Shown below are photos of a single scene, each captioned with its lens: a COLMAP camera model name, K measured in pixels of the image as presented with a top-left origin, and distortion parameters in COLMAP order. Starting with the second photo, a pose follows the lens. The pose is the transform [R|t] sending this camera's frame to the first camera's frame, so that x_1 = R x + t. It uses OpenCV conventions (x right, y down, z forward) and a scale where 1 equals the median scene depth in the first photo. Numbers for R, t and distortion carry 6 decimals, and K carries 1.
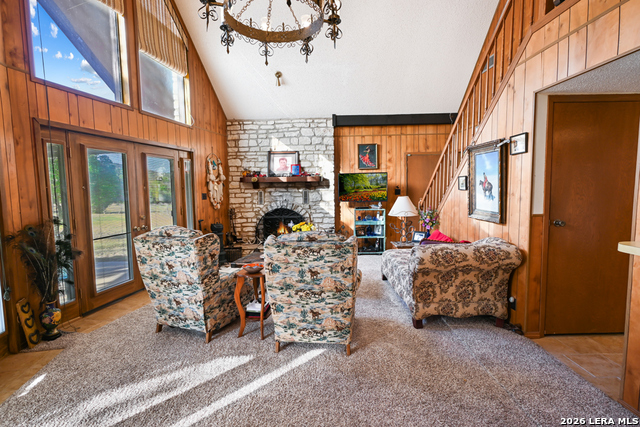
lens RADIAL K [[323.5, 0, 320.0], [0, 323.5, 215.3], [0, 0, 1]] dist [-0.000233, 0.000035]
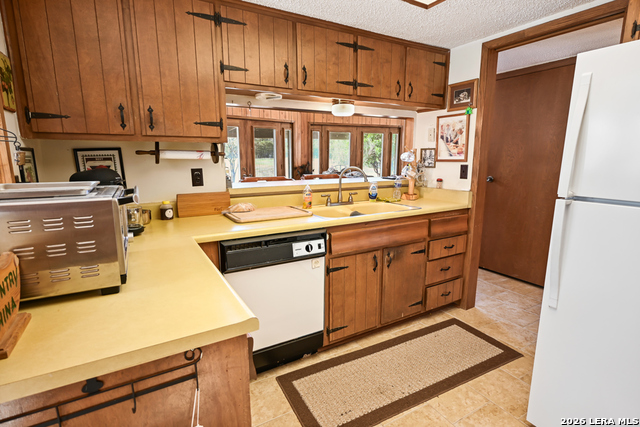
lens RADIAL K [[323.5, 0, 319.1], [0, 323.5, 213.5], [0, 0, 1]] dist [-0.000233, 0.000035]
pose [[0.493644, 0.168742, -0.853136, 1.382552], [-0.081297, 0.985654, 0.147912, 0.021282], [0.865856, -0.003658, 0.500280, -0.183224]]
